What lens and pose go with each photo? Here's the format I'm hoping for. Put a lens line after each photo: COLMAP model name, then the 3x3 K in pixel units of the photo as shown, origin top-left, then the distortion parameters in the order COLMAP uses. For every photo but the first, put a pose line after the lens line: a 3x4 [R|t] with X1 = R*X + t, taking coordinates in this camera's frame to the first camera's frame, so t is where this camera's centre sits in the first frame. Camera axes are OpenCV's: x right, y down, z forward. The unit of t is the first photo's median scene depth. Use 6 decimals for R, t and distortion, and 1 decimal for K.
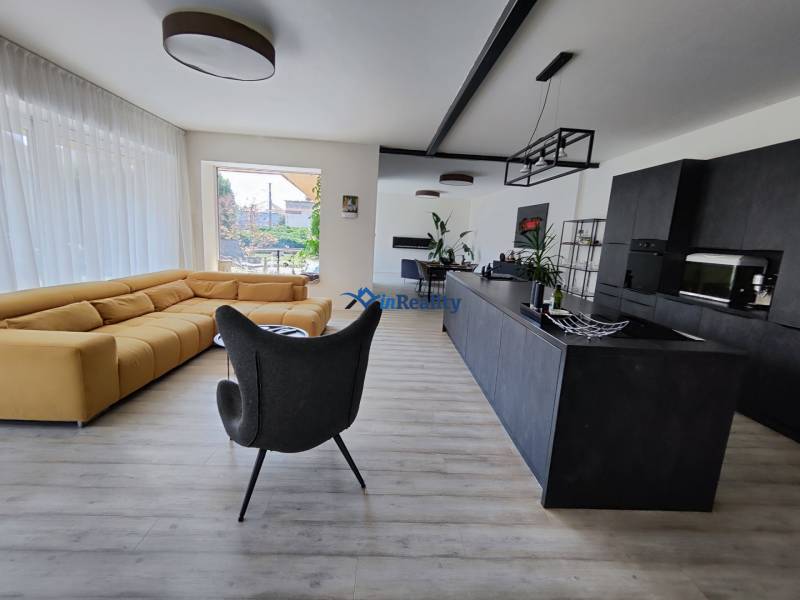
lens RADIAL K [[369.5, 0, 401.7], [0, 369.5, 303.9], [0, 0, 1]] dist [0.009916, -0.001750]
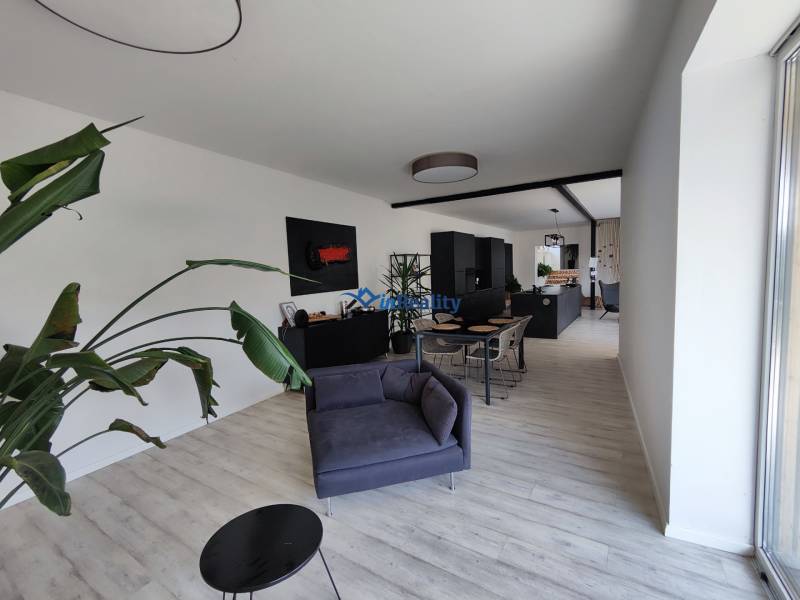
lens RADIAL K [[369.5, 0, 401.7], [0, 369.5, 303.9], [0, 0, 1]] dist [0.009916, -0.001750]
pose [[-0.818746, -0.076625, 0.569020, -0.150352], [0.100646, 0.956555, 0.273628, -0.479813], [-0.565266, 0.281302, -0.775464, 2.353210]]
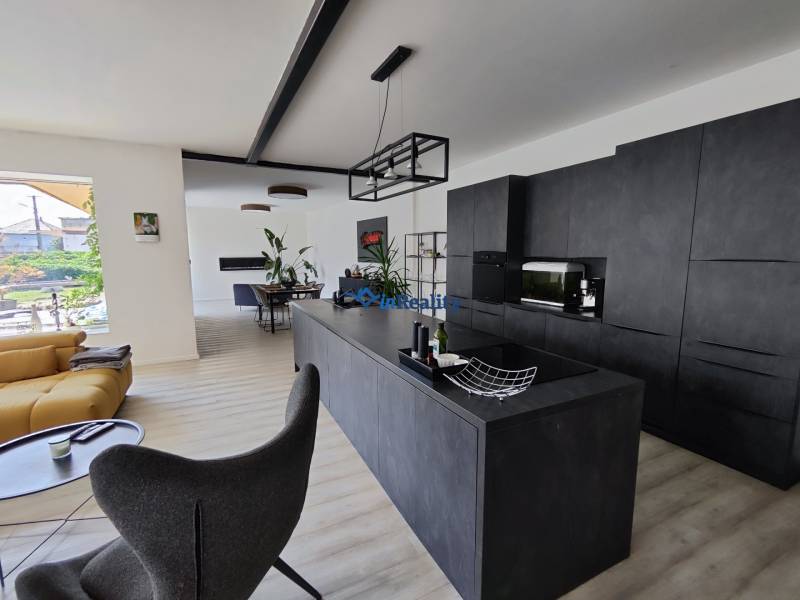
lens RADIAL K [[369.5, 0, 401.7], [0, 369.5, 303.9], [0, 0, 1]] dist [0.009916, -0.001750]
pose [[0.908995, -0.116893, 0.400080, 0.012761], [0.129318, 0.991595, -0.004097, -0.045437], [-0.396238, 0.055462, 0.916471, 0.132005]]
